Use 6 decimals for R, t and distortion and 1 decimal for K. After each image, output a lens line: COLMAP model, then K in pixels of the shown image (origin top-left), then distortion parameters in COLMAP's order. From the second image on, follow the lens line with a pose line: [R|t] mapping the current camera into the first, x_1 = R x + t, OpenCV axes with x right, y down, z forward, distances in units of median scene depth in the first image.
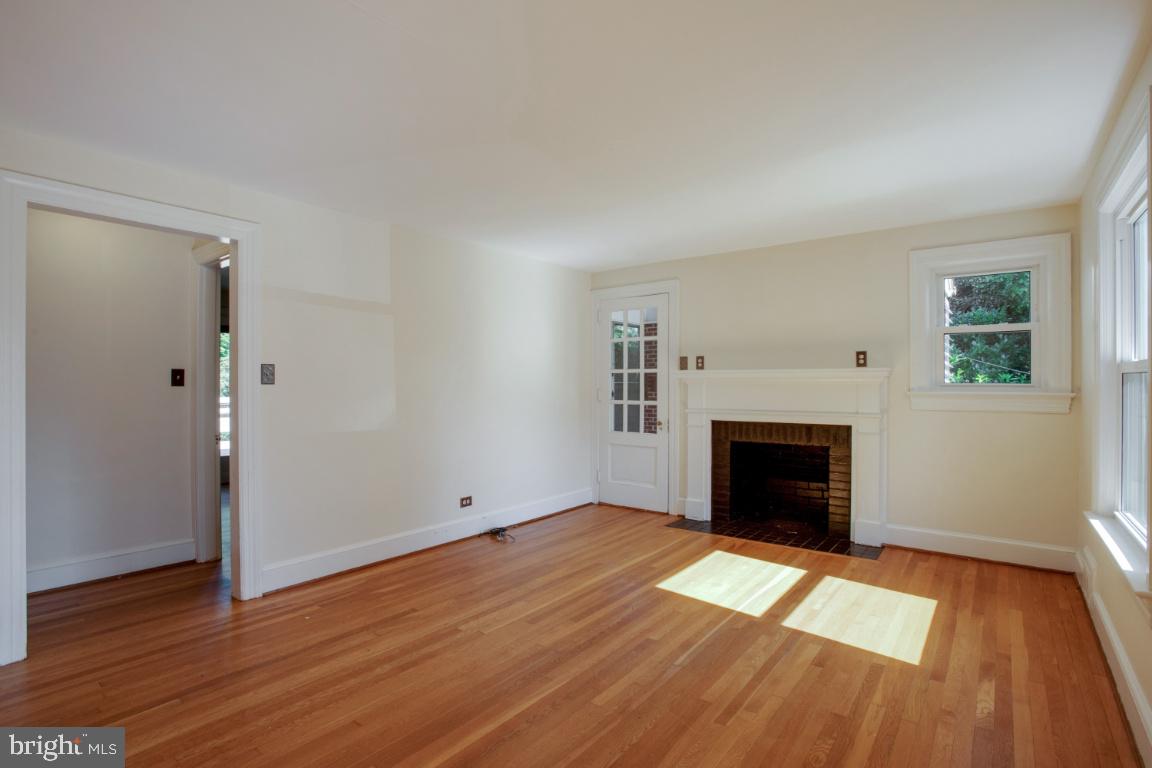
lens RADIAL K [[565.4, 0, 578.5], [0, 565.4, 378.5], [0, 0, 1]] dist [-0.071540, 0.031874]
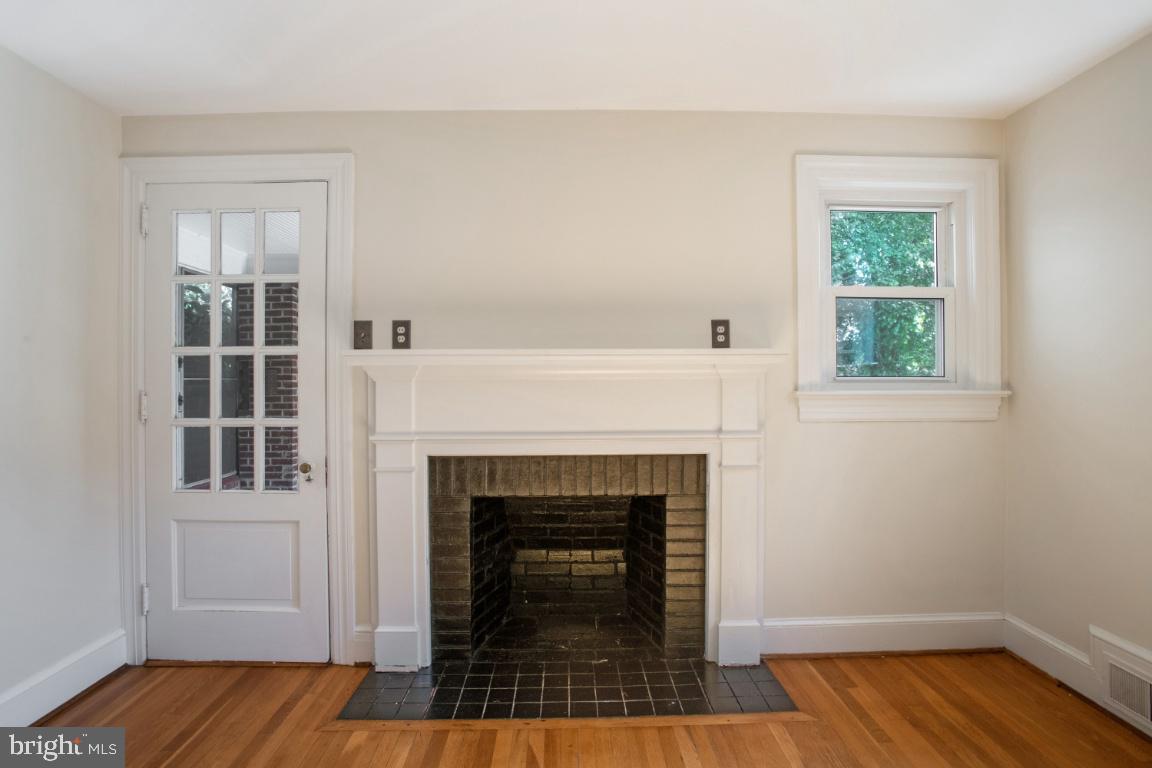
lens RADIAL K [[565.4, 0, 578.5], [0, 565.4, 378.5], [0, 0, 1]] dist [-0.071540, 0.031874]
pose [[0.771227, -0.001066, 0.636559, 0.032303], [-0.001712, 0.999992, 0.003748, 0.007079], [-0.636558, -0.003981, 0.771219, 0.564120]]
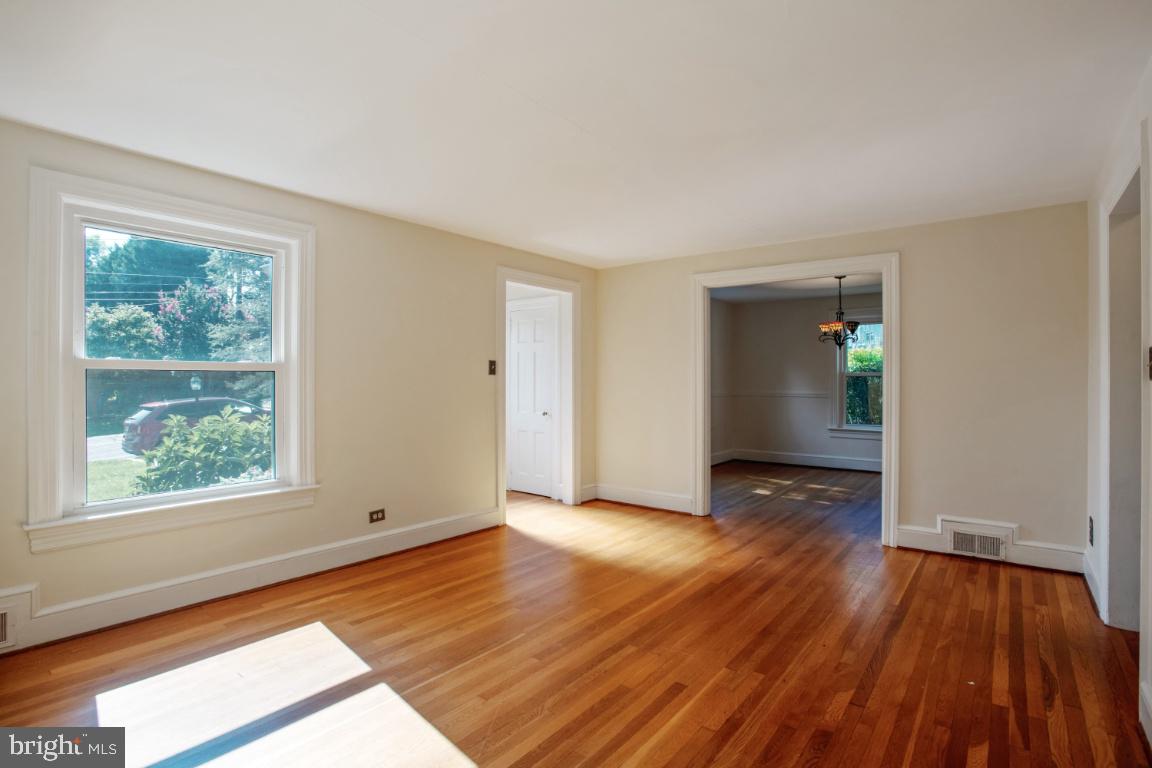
lens RADIAL K [[565.4, 0, 578.5], [0, 565.4, 378.5], [0, 0, 1]] dist [-0.071540, 0.031874]
pose [[-0.999892, -0.004204, 0.014064, 0.028600], [-0.004415, 0.999877, -0.015018, 0.013710], [-0.013999, -0.015079, -0.999788, 1.079903]]
